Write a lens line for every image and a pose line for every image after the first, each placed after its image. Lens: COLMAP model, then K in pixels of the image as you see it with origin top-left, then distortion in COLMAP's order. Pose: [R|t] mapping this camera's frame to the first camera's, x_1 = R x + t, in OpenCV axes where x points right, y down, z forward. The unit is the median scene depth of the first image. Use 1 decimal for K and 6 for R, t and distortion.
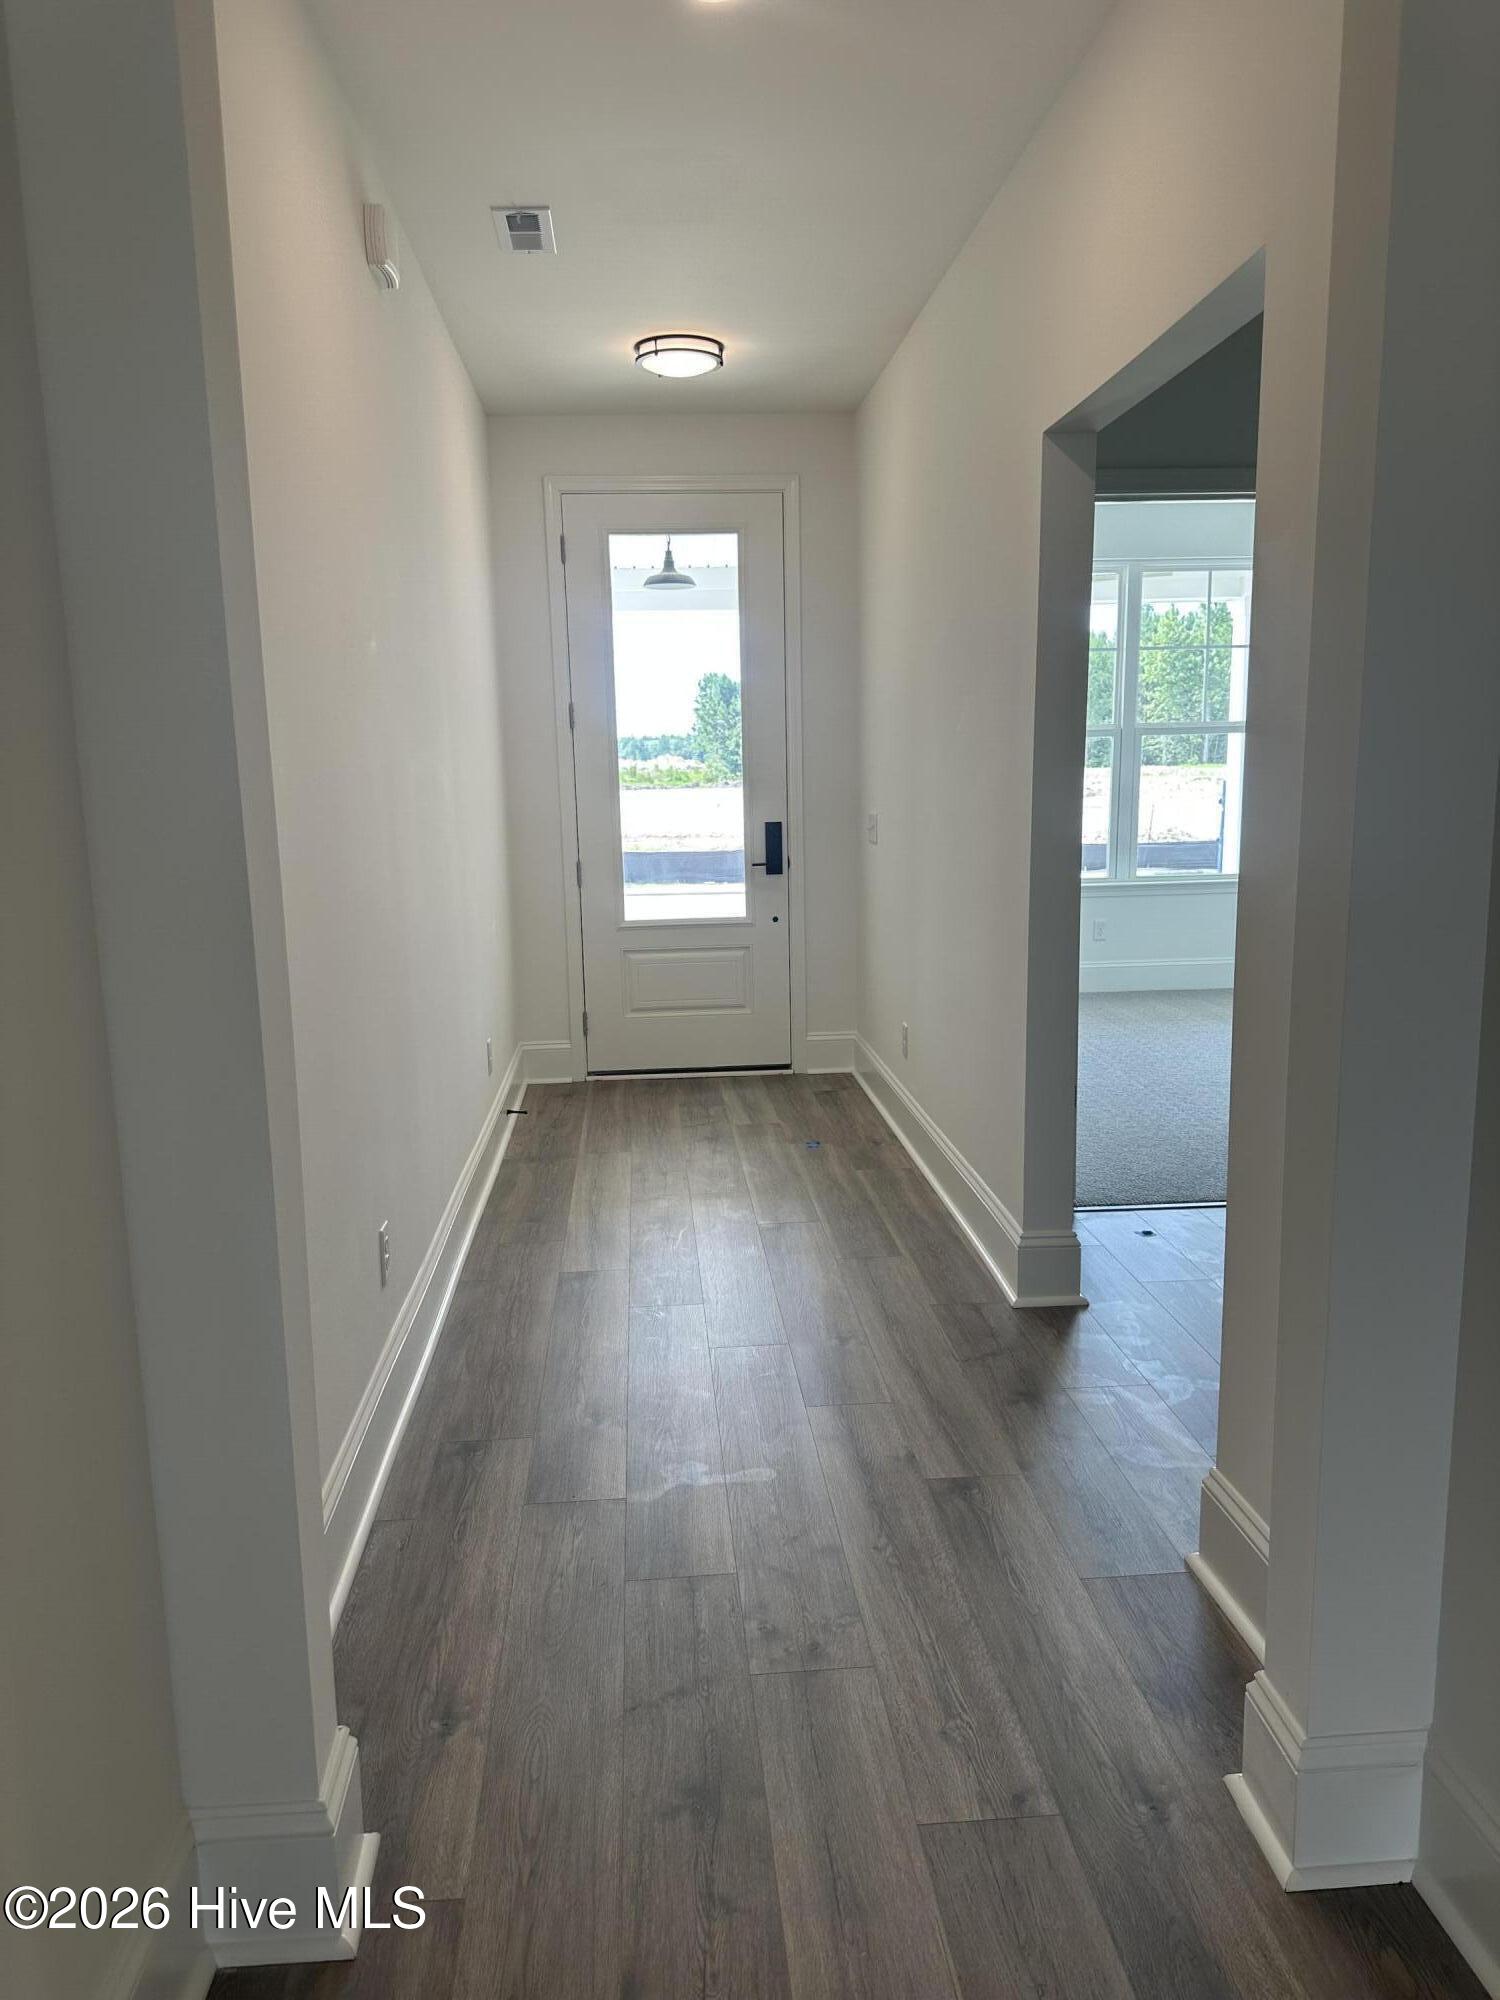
lens RADIAL K [[1398.8, 0, 749.1], [0, 1398.8, 1001.9], [0, 0, 1]] dist [-0.003628, -0.005148]
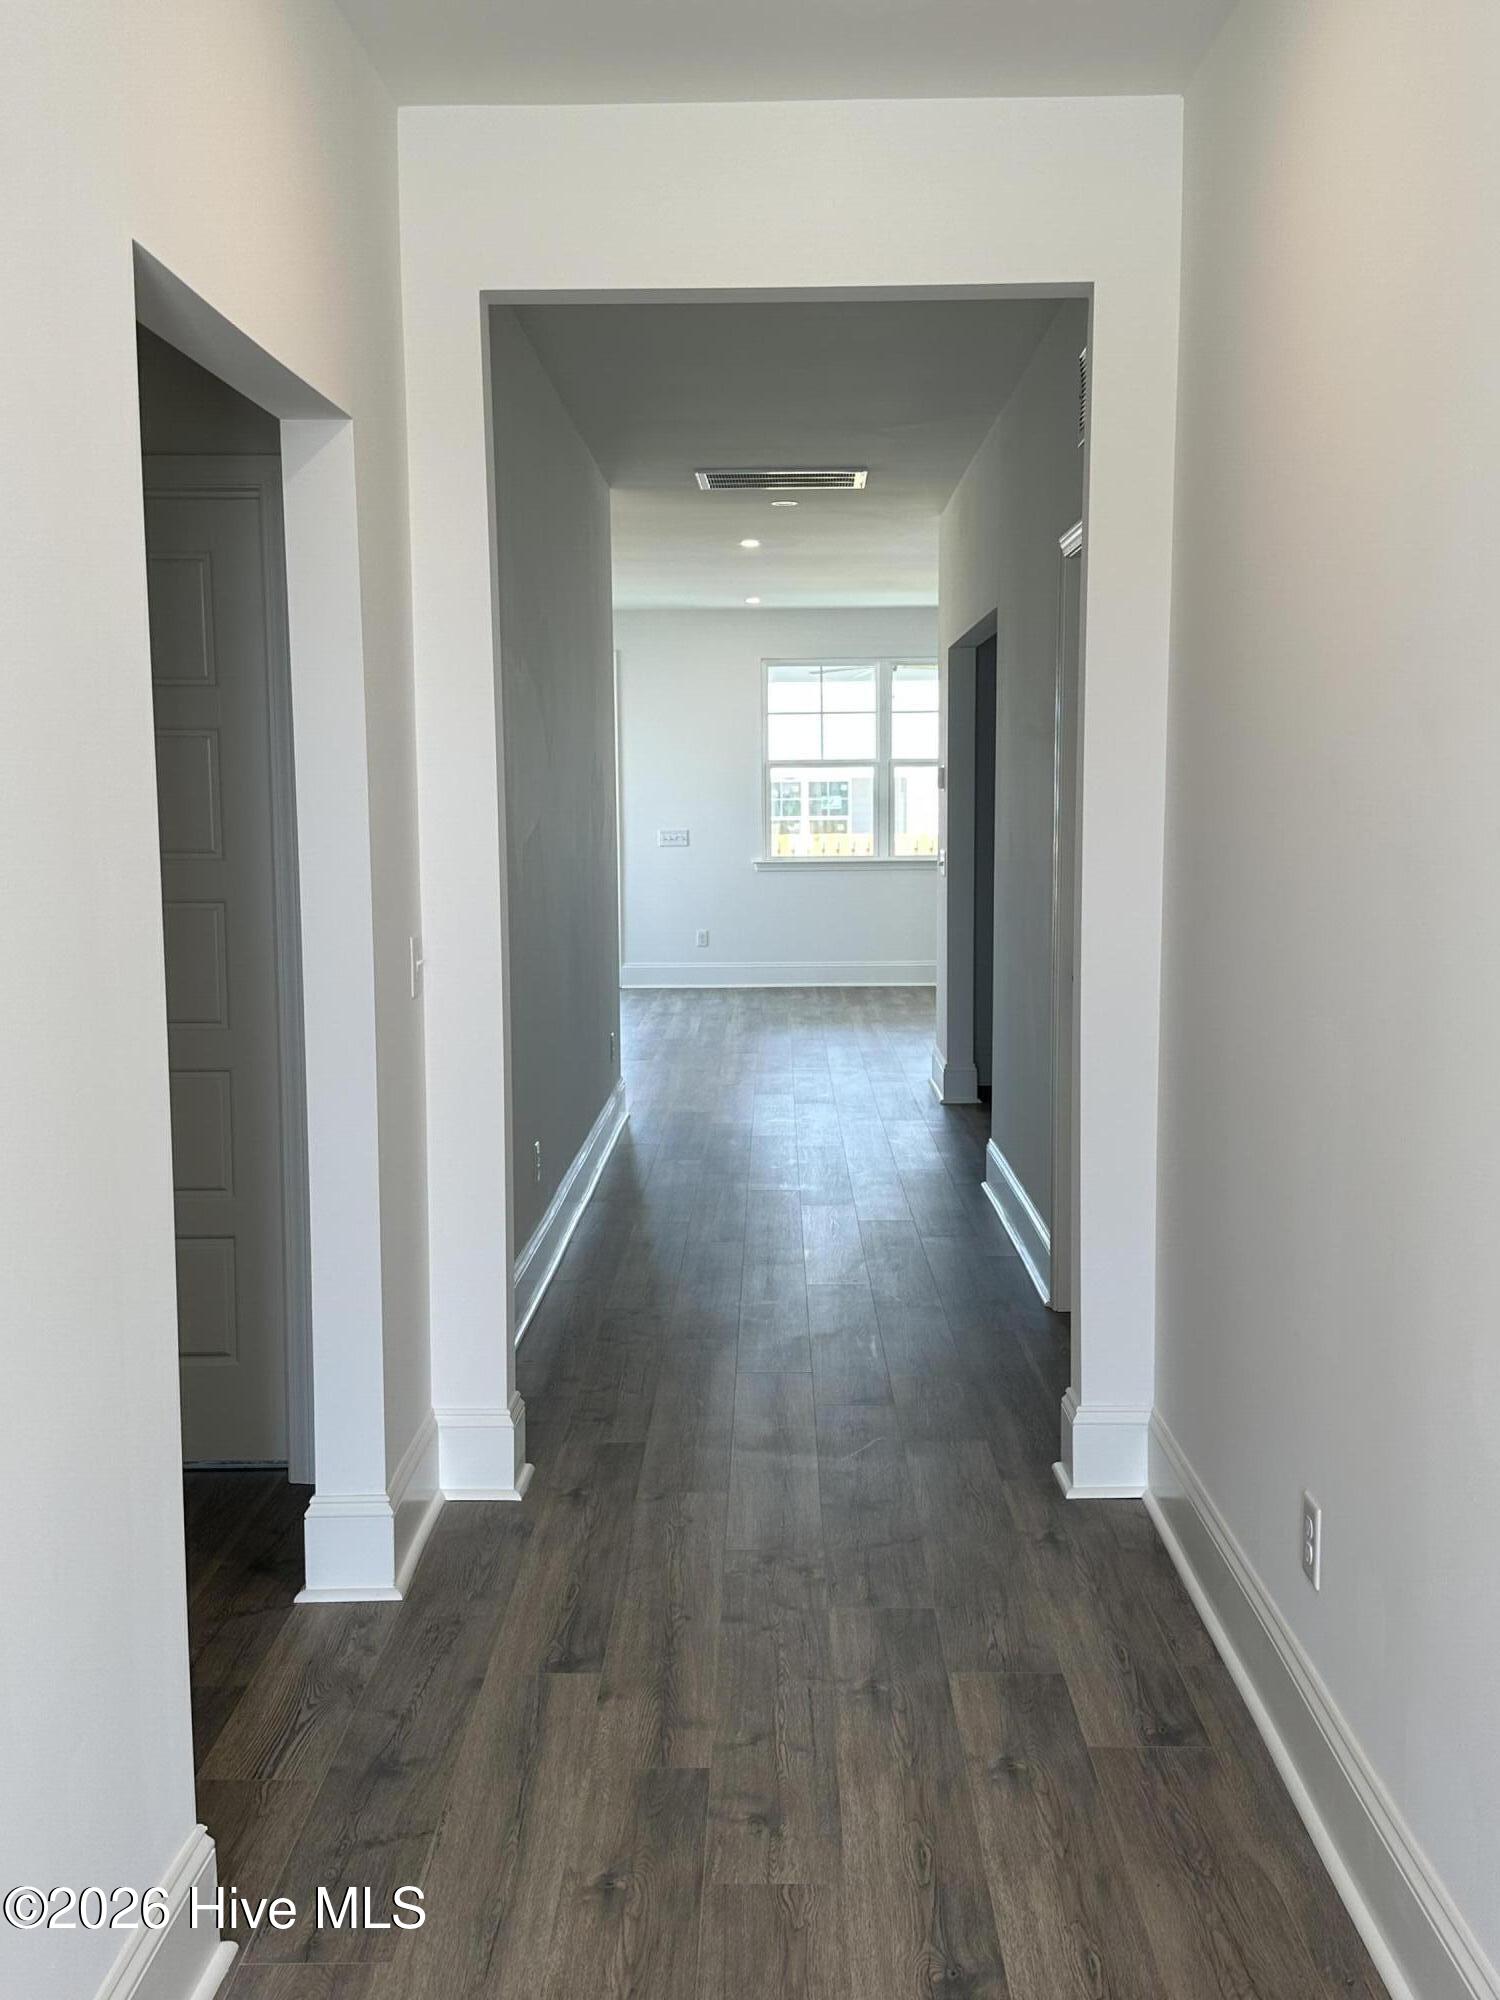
lens RADIAL K [[2092.3, 0, 749.2], [0, 2092.3, 999.0], [0, 0, 1]] dist [0.007467, 0.000000]
pose [[-0.995451, 0.016327, 0.093864, -0.095694], [0.040602, 0.963960, 0.262931, -0.407310], [-0.086188, 0.265546, -0.960238, 2.186892]]
